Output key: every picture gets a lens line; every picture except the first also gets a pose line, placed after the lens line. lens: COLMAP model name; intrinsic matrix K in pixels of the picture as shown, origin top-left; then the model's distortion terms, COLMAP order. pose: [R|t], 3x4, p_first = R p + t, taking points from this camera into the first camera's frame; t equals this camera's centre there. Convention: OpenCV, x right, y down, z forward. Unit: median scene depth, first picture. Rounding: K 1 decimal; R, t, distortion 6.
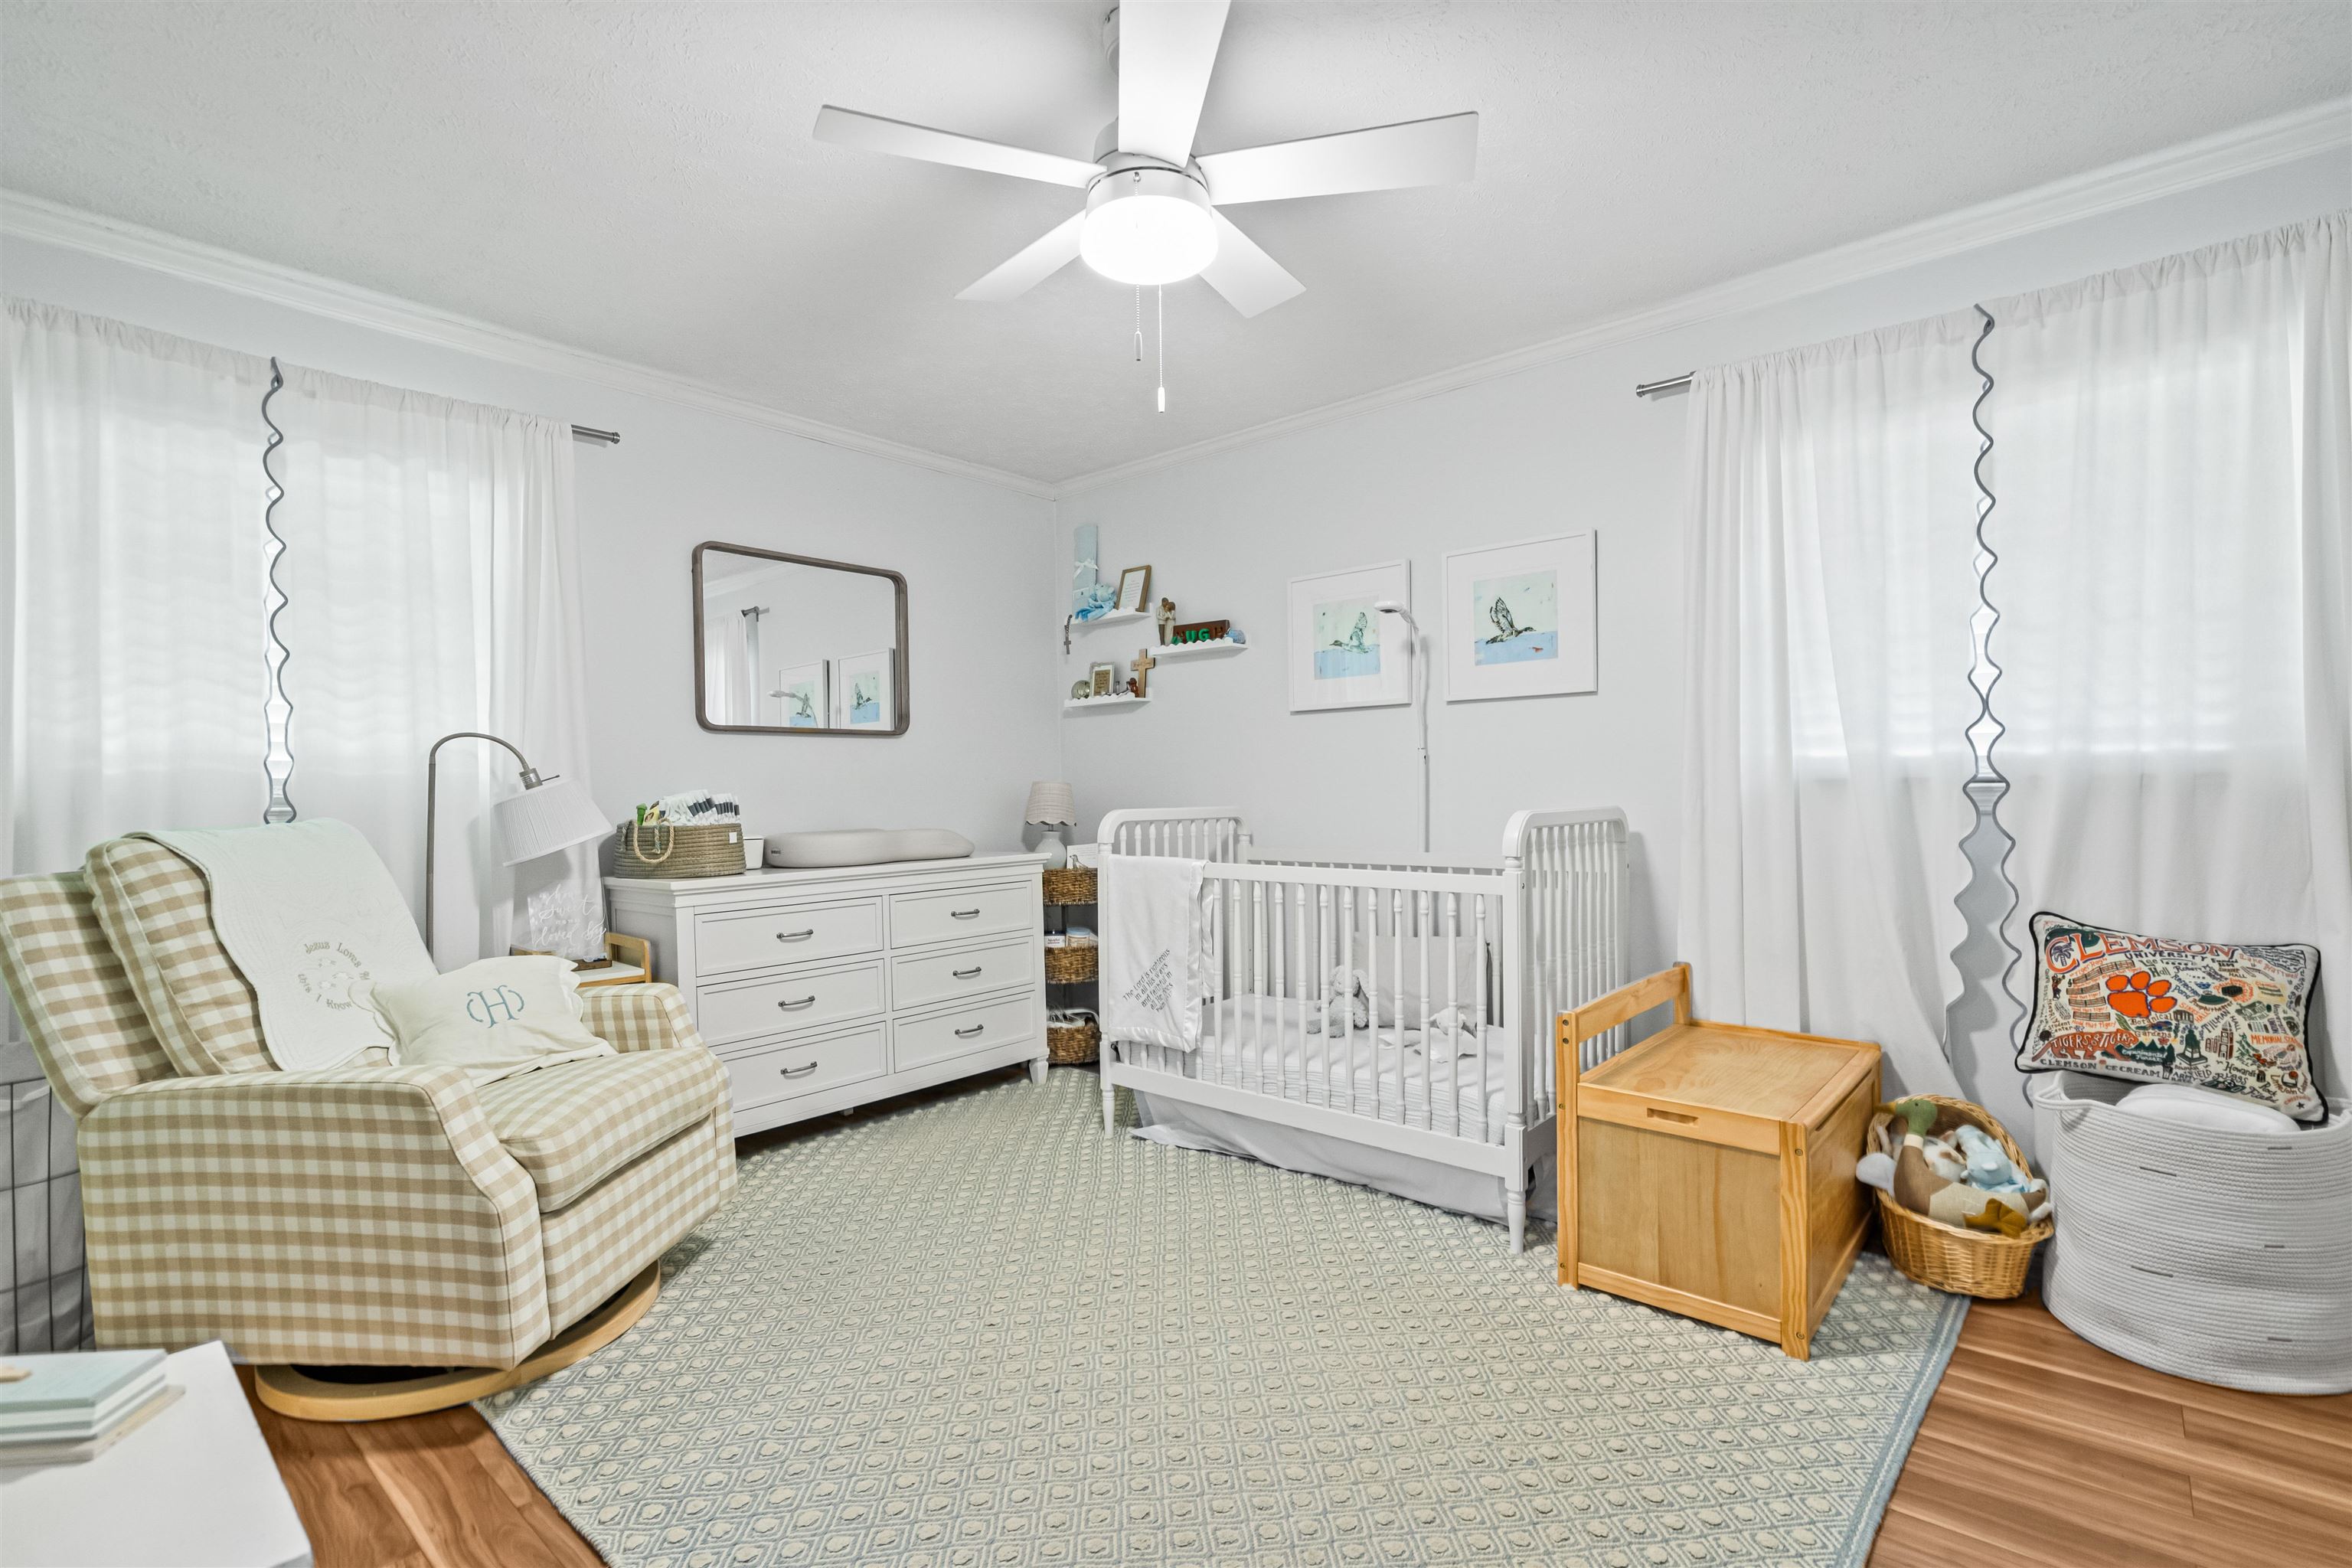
lens RADIAL K [[1071.5, 0, 1172.7], [0, 1071.5, 791.0], [0, 0, 1]] dist [-0.008077, 0.000744]
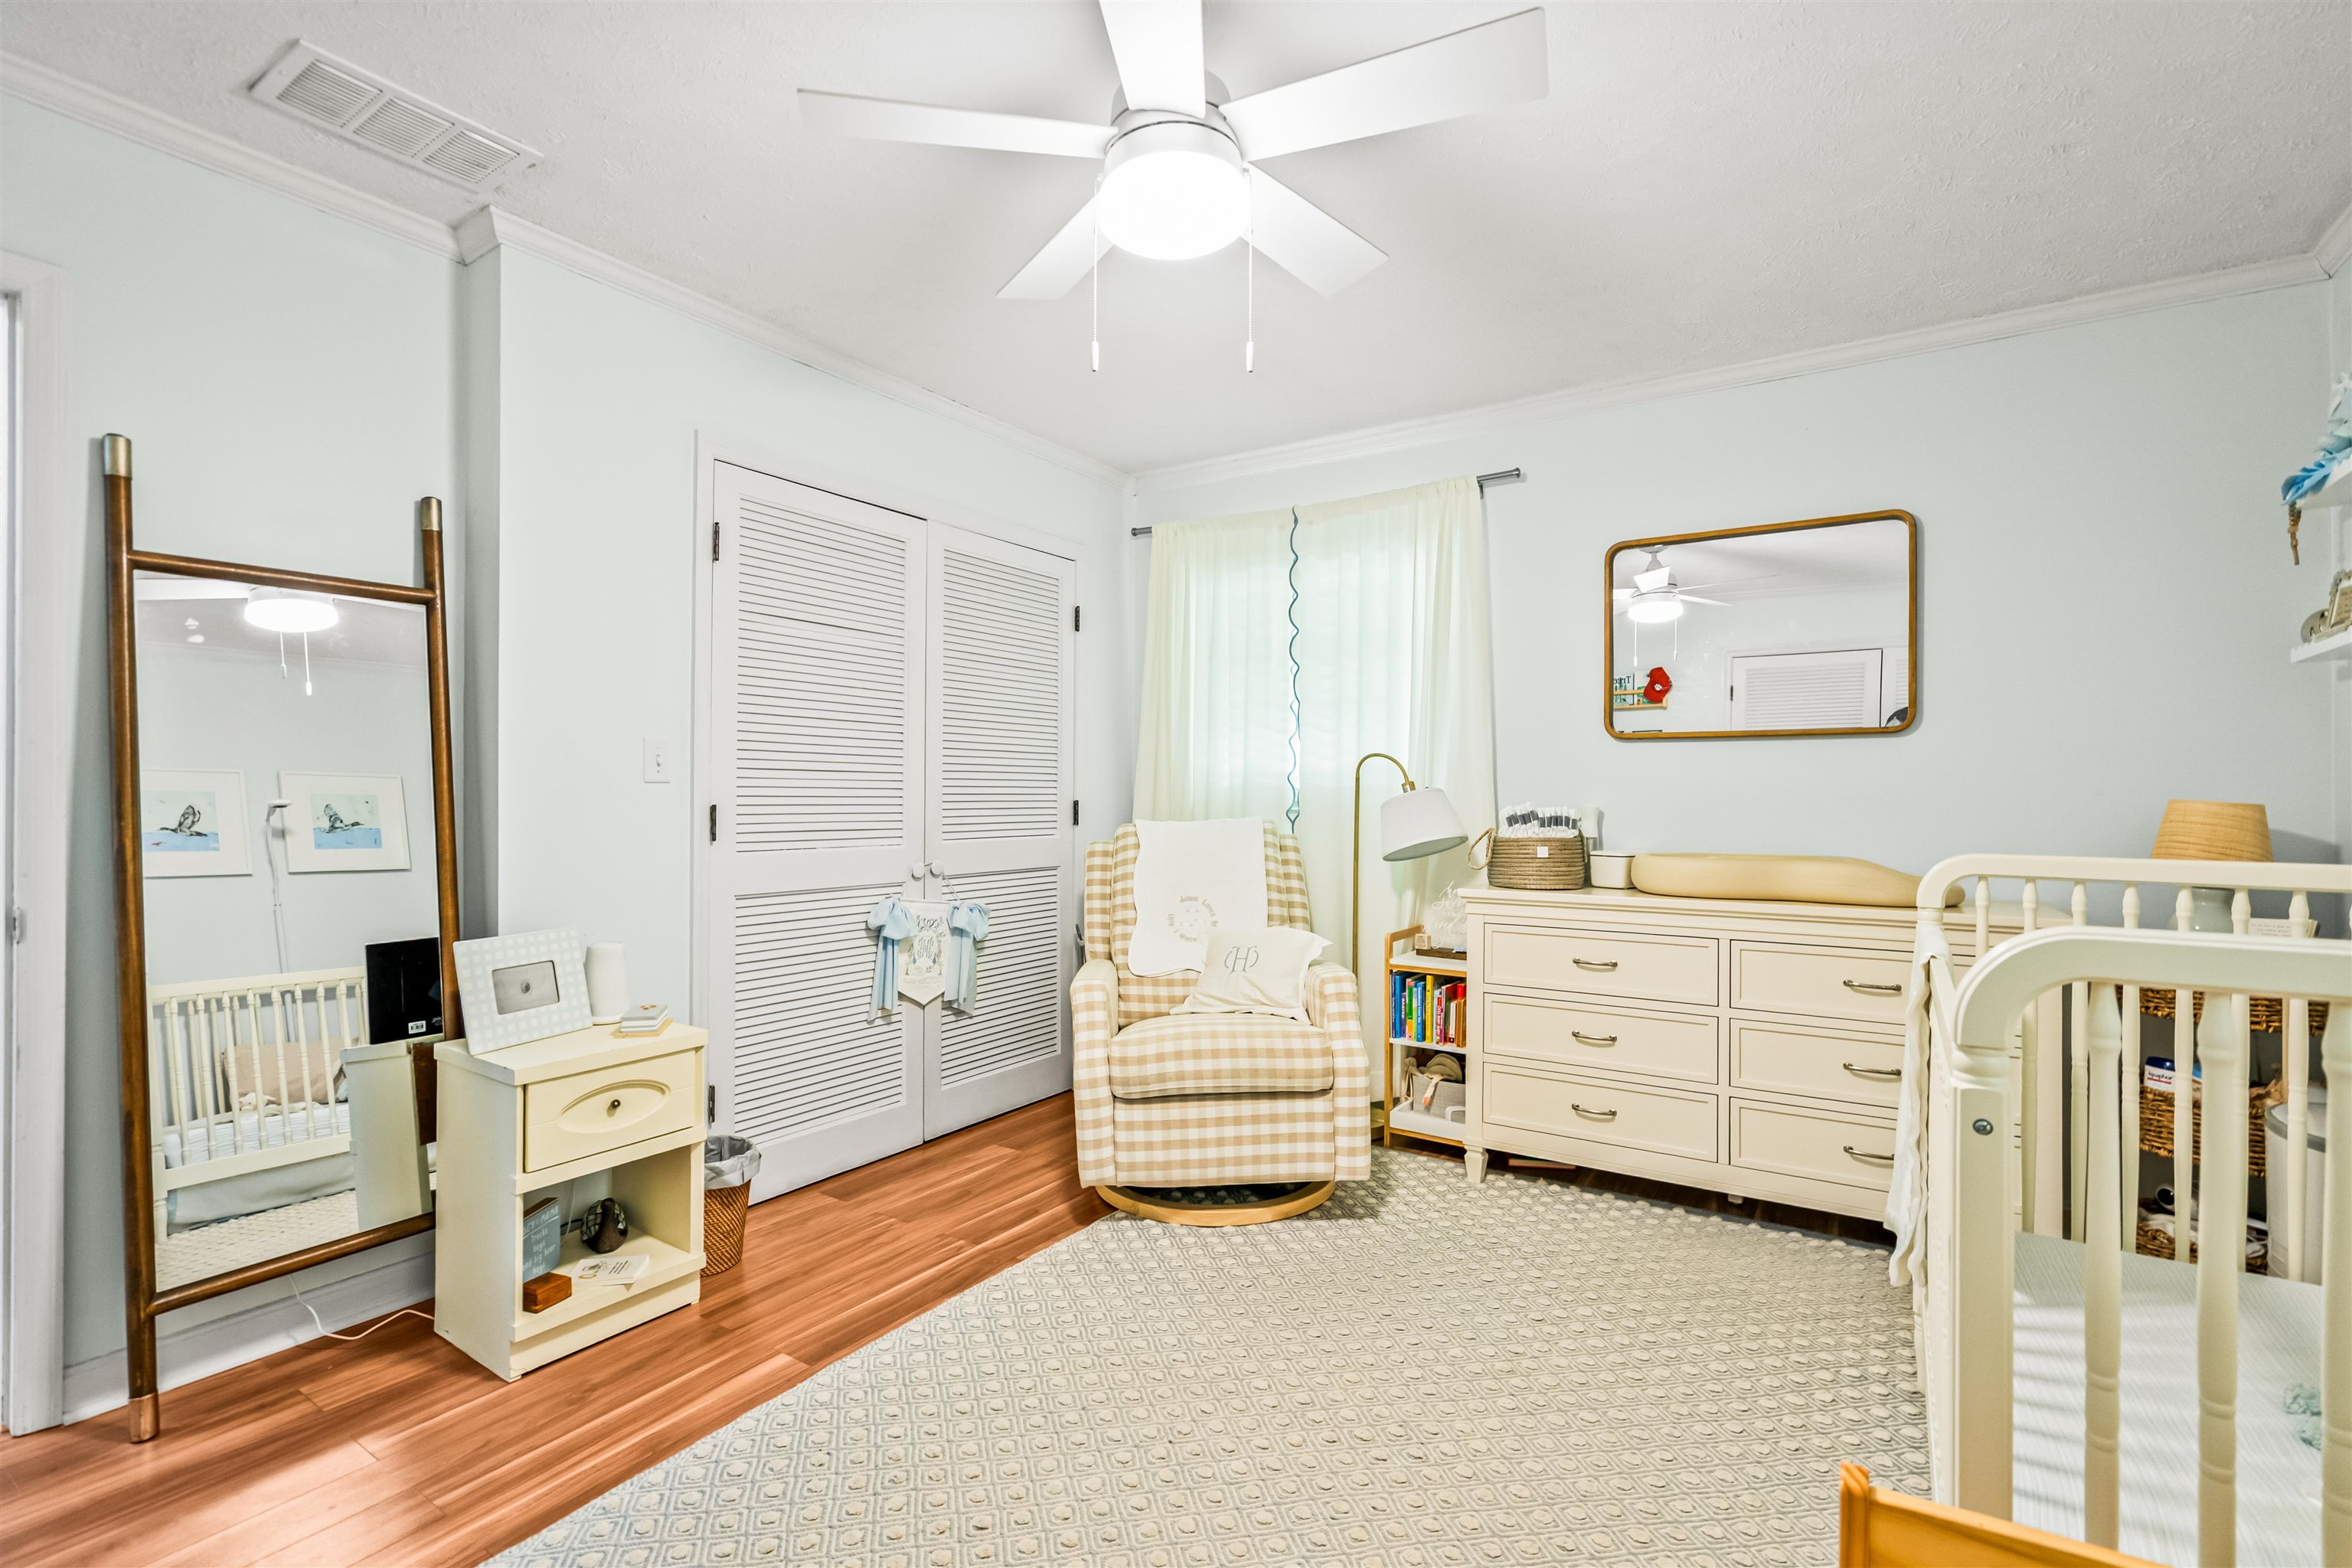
lens RADIAL K [[1071.5, 0, 1171.0], [0, 1071.5, 775.2], [0, 0, 1]] dist [-0.008077, 0.000744]
pose [[0.136983, 0.001992, -0.990571, 0.528808], [-0.009740, 0.999952, 0.000664, -0.024889], [0.990526, 0.009558, 0.136996, 0.540186]]
